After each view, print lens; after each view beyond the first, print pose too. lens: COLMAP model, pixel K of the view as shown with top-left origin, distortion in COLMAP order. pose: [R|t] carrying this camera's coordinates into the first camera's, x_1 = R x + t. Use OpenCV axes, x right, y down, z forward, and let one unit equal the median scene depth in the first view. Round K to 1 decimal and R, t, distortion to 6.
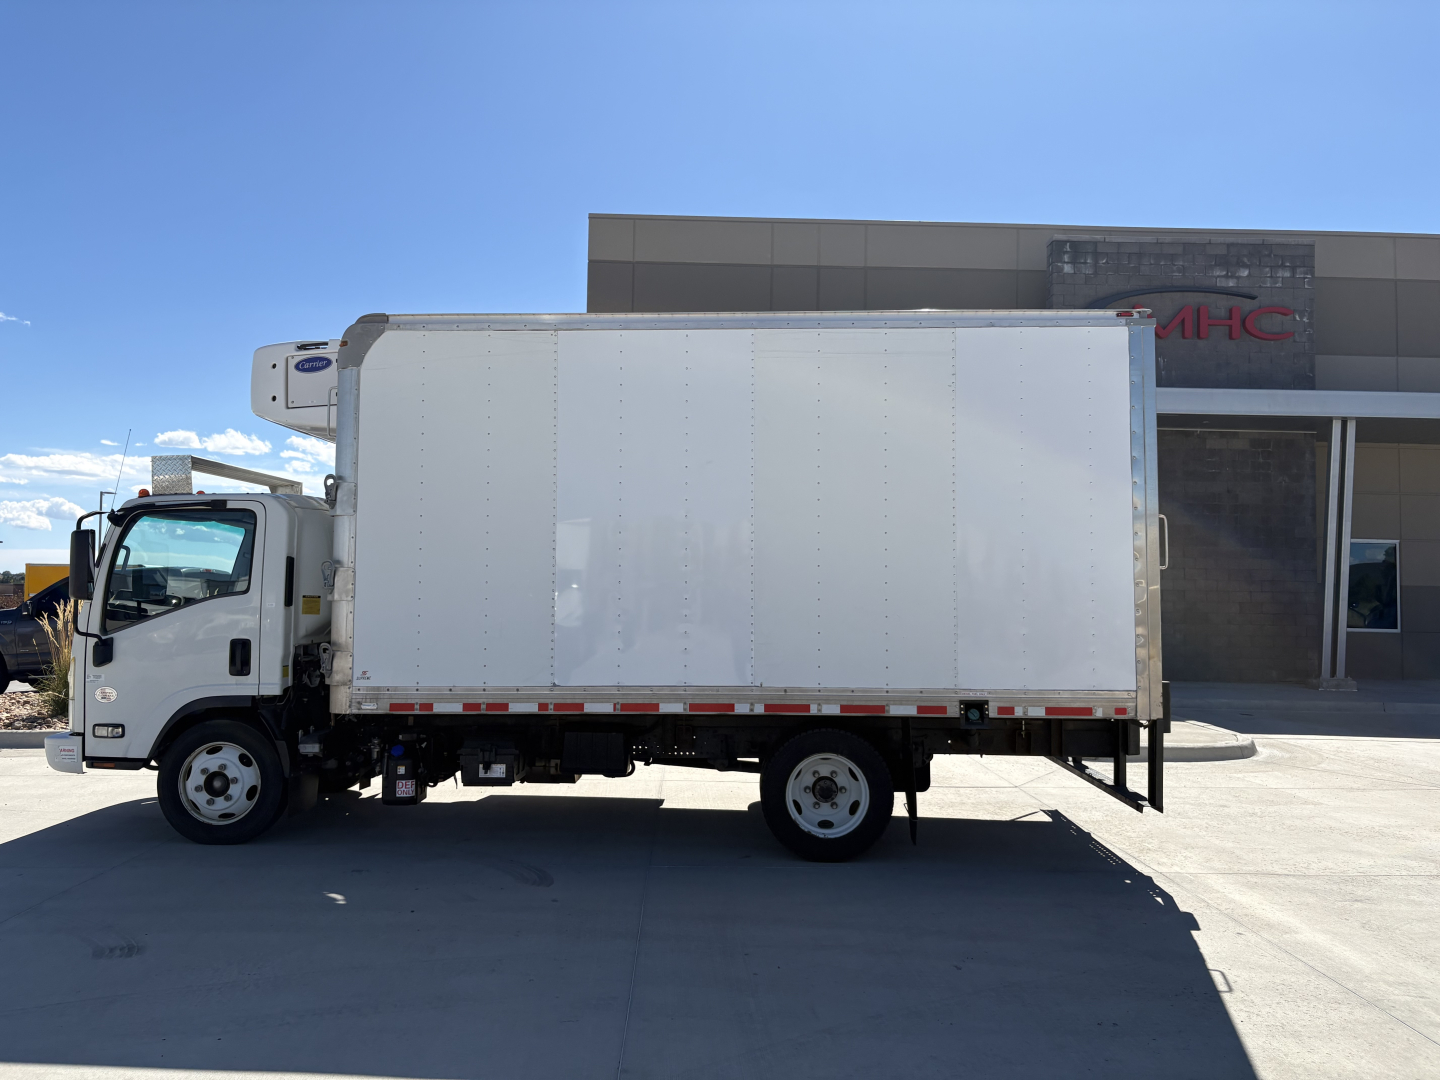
lens RADIAL K [[1088.9, 0, 721.1], [0, 1088.9, 524.0], [0, 0, 1]] dist [0.167231, -0.337025]
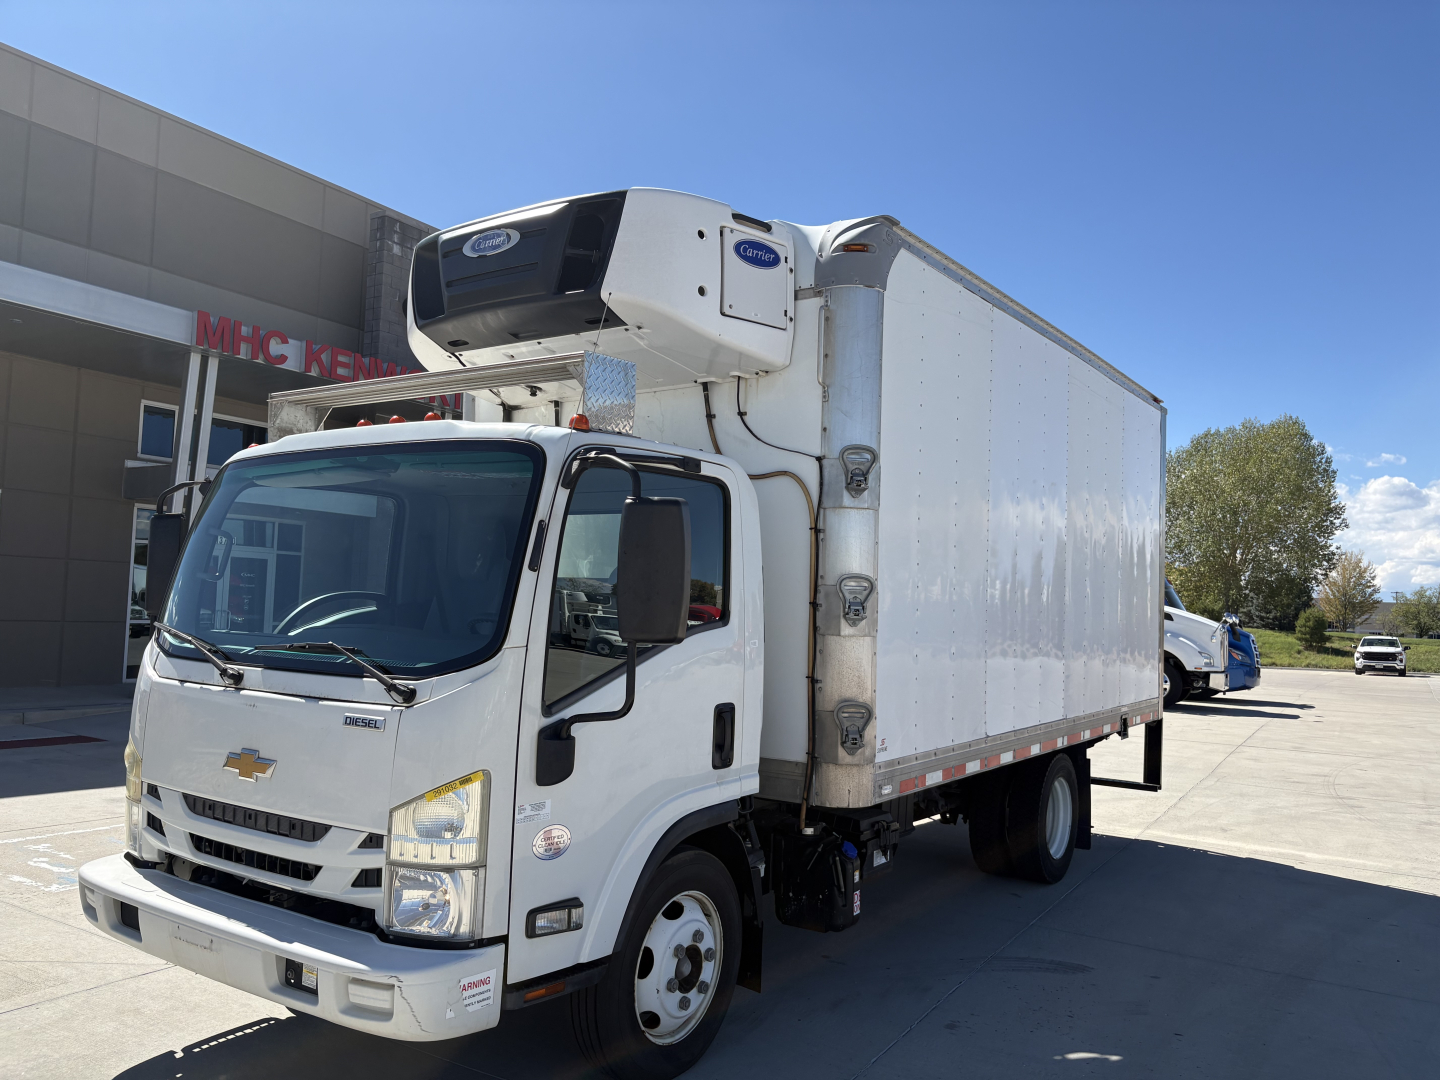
lens RADIAL K [[1085.8, 0, 727.7], [0, 1085.8, 556.0], [0, 0, 1]] dist [0.047039, 0.002246]
pose [[0.529082, 0.042912, 0.847485, -0.320380], [-0.079148, 0.996862, -0.001064, 0.009356], [-0.844871, -0.066514, 0.530819, 0.246981]]
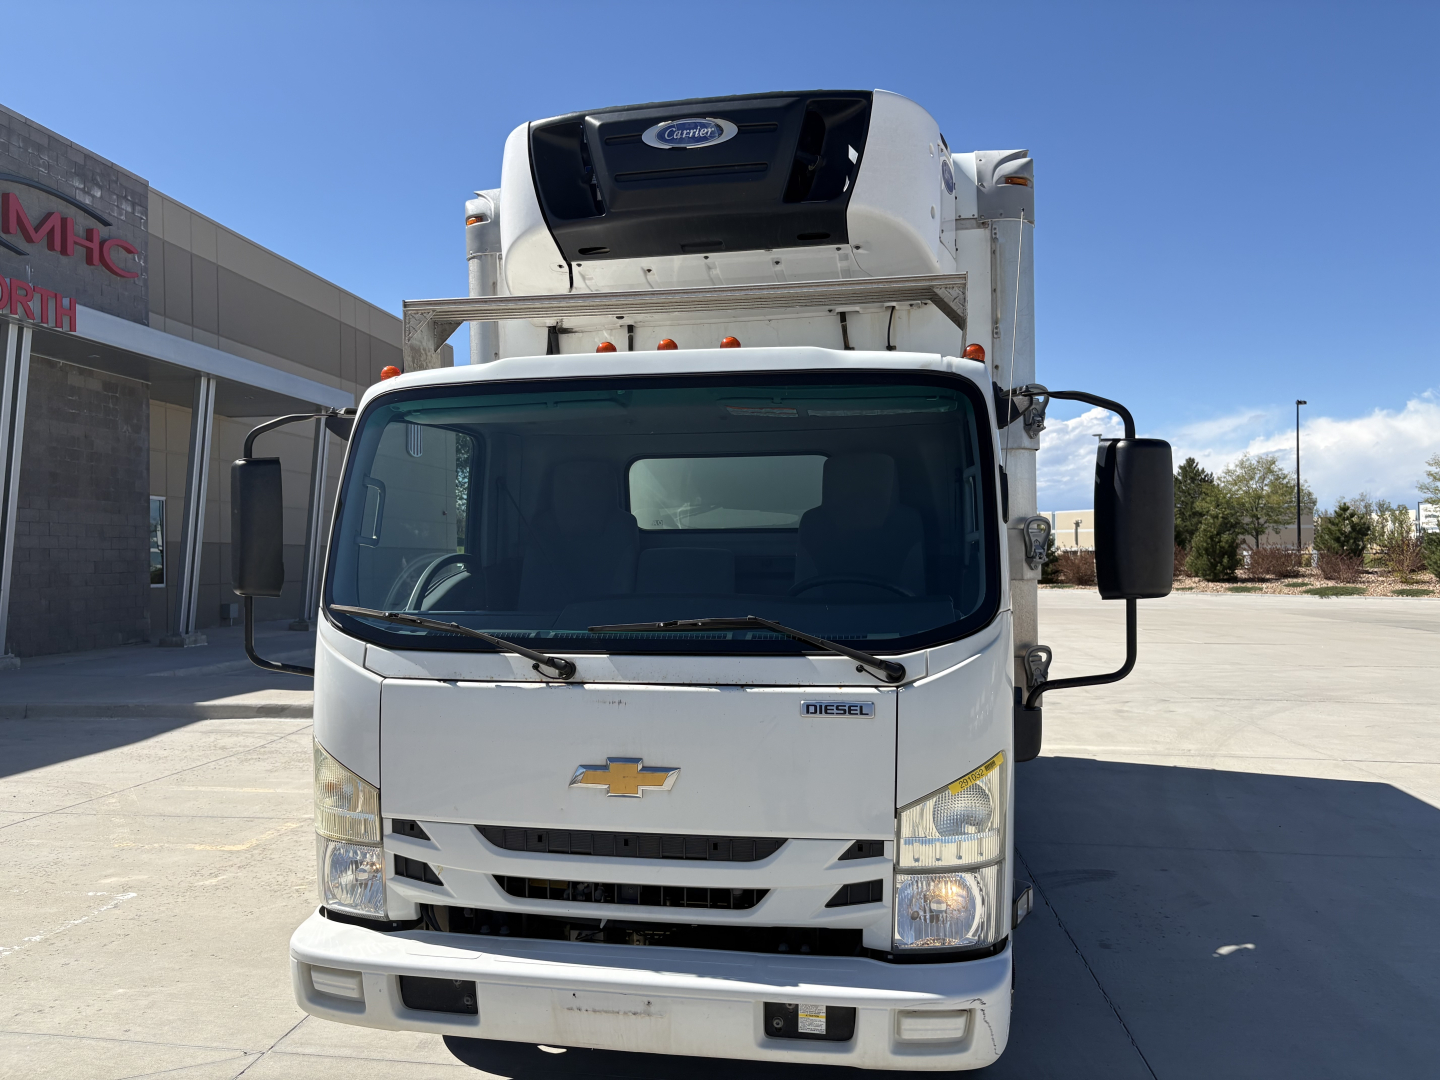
lens RADIAL K [[1094.2, 0, 716.2], [0, 1094.2, 539.8], [0, 0, 1]] dist [0.039321, -0.039097]
pose [[0.140400, -0.002887, 0.990091, -0.345737], [-0.054053, 0.998482, 0.010576, 0.016550], [-0.988618, -0.055002, 0.140031, 0.373407]]
